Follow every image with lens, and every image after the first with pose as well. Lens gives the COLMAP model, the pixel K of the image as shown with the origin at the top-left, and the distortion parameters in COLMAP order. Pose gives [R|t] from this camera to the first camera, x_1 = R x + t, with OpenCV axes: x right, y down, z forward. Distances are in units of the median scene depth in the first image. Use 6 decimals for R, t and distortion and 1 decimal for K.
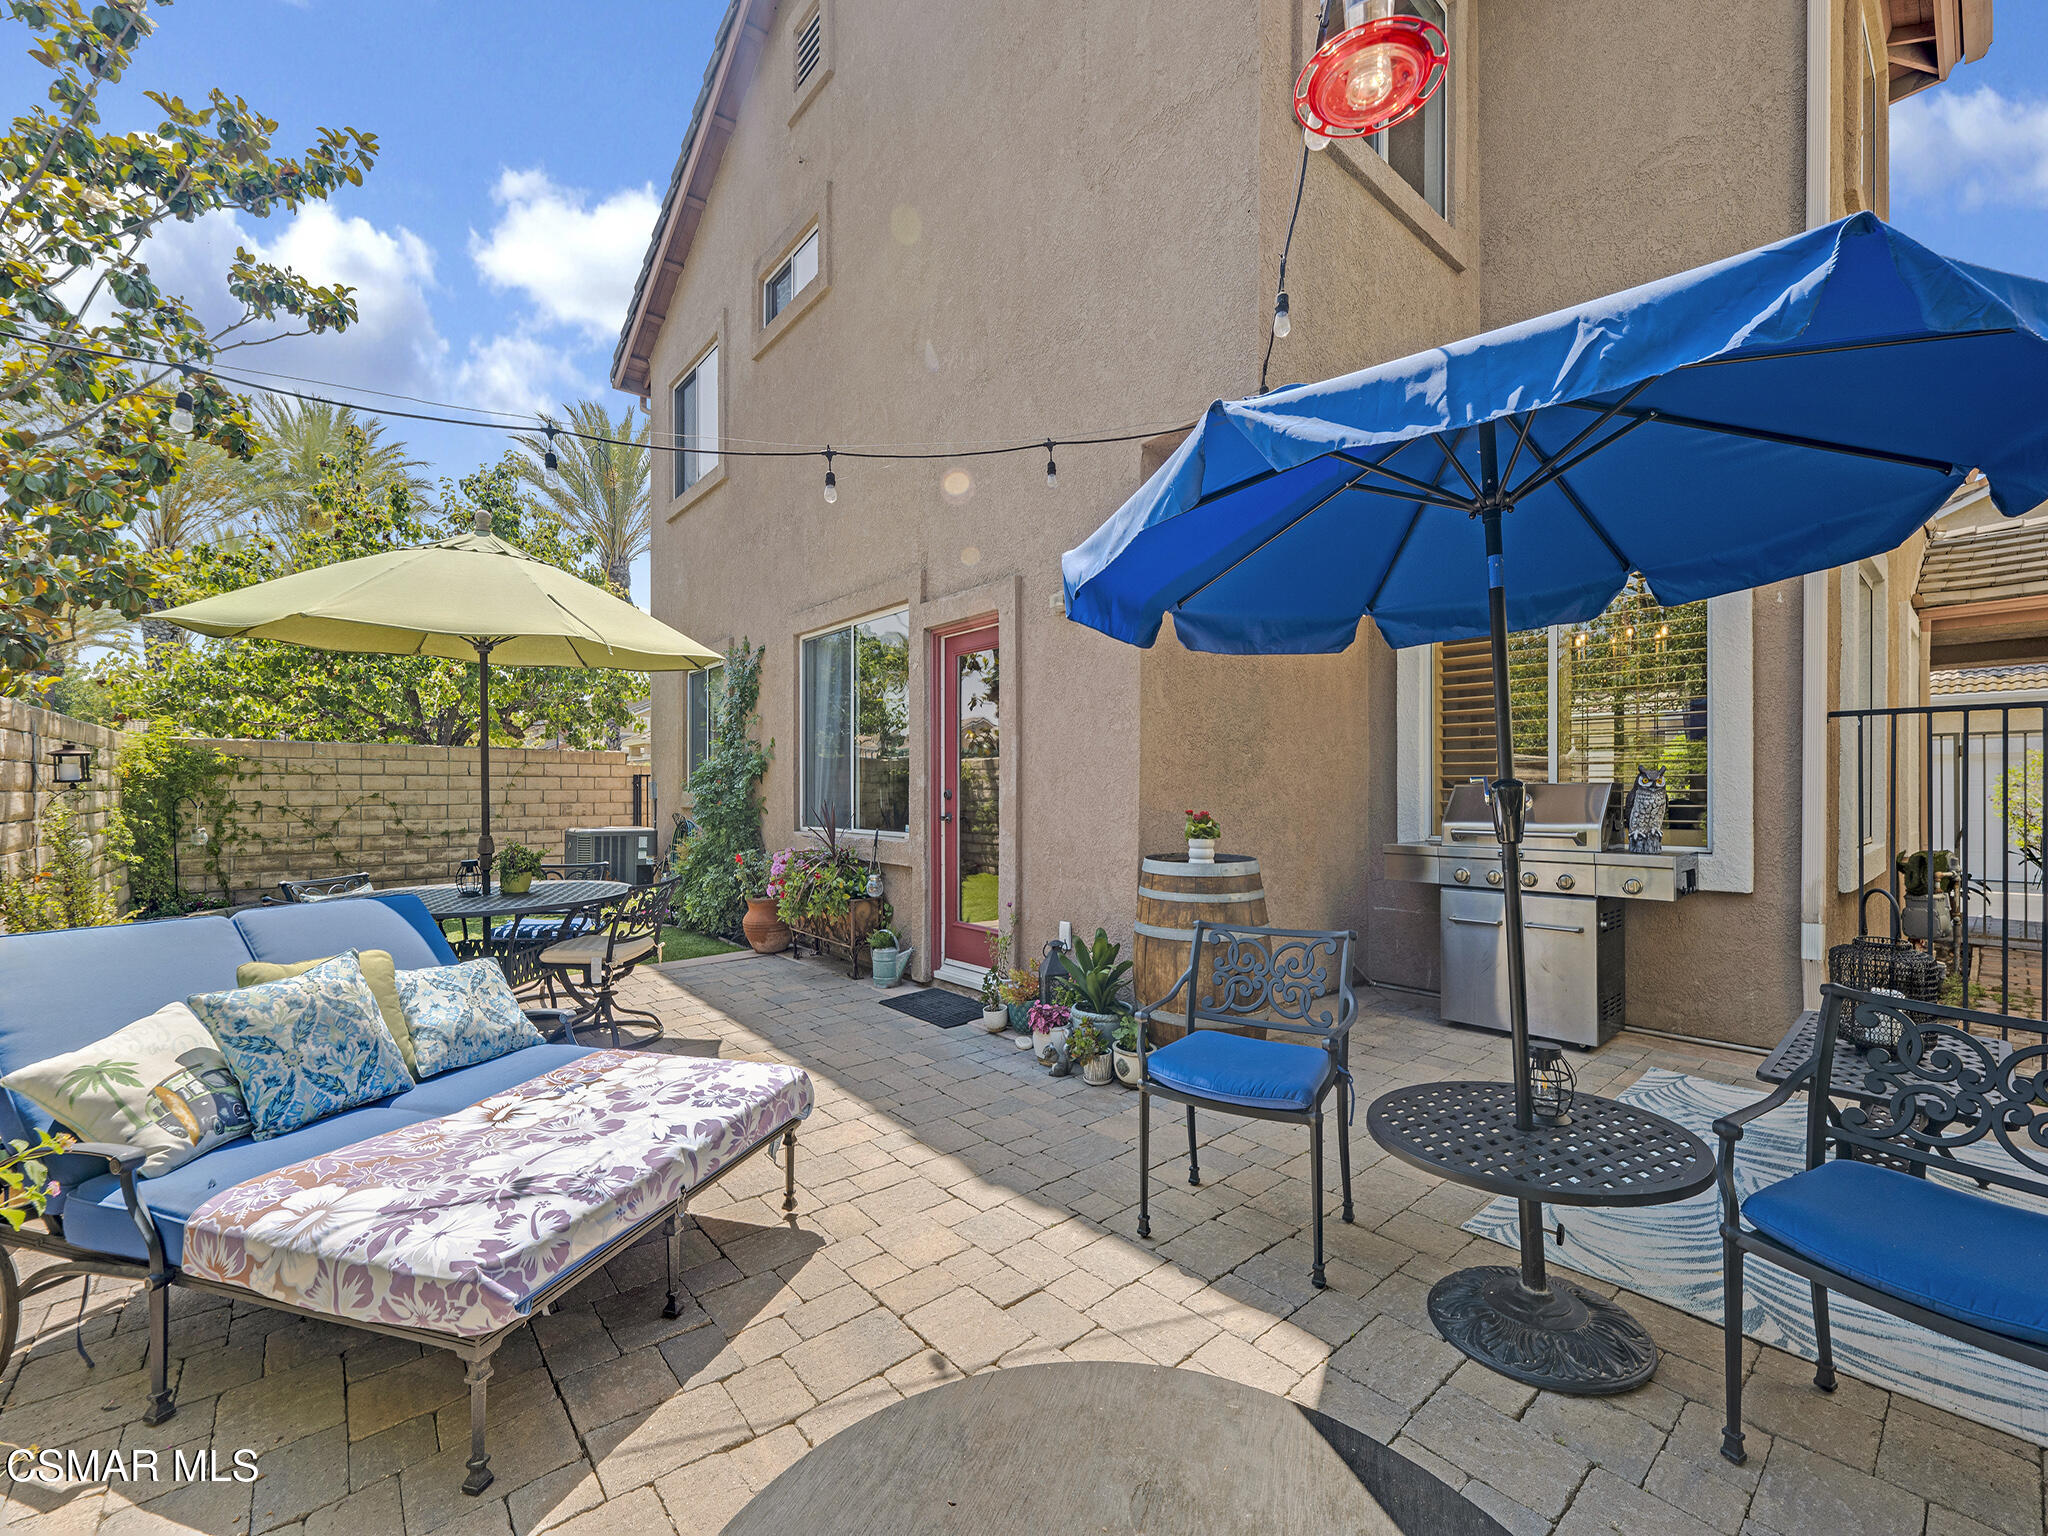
lens RADIAL K [[849.5, 0, 1025.5], [0, 849.5, 784.6], [0, 0, 1]] dist [0.001864, -0.000312]
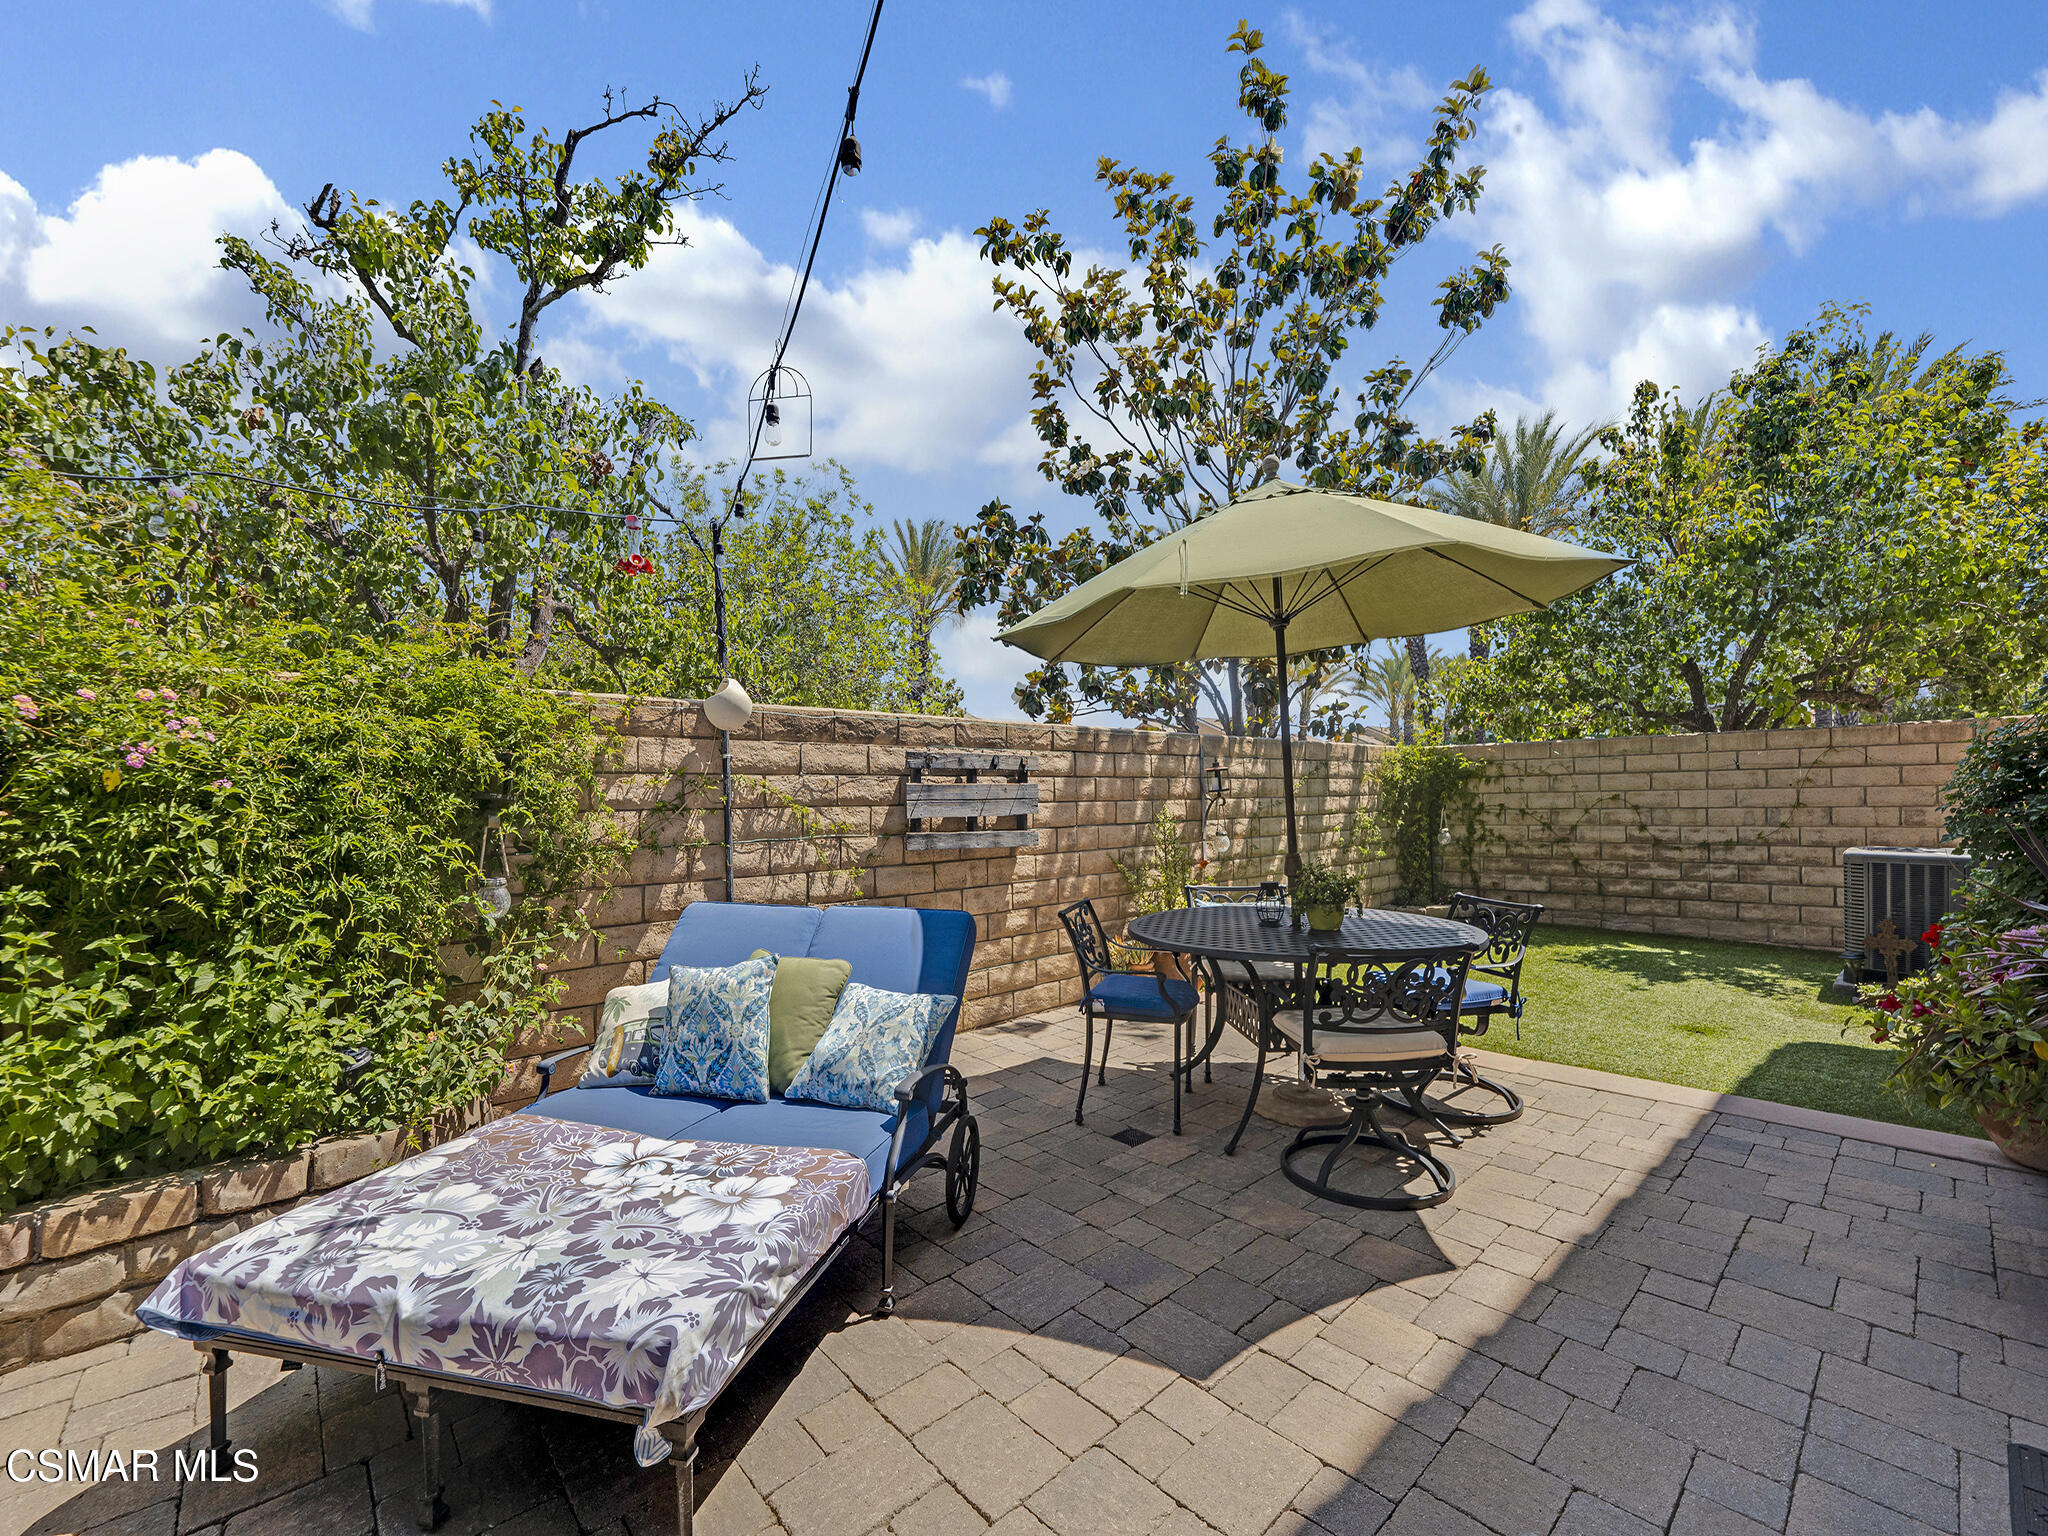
lens RADIAL K [[849.5, 0, 1025.9], [0, 849.5, 789.5], [0, 0, 1]] dist [0.001864, -0.000312]
pose [[0.030604, -0.011880, -0.999461, 0.302109], [0.021904, 0.999697, -0.011212, 0.005830], [0.999292, -0.021549, 0.030855, 1.318101]]
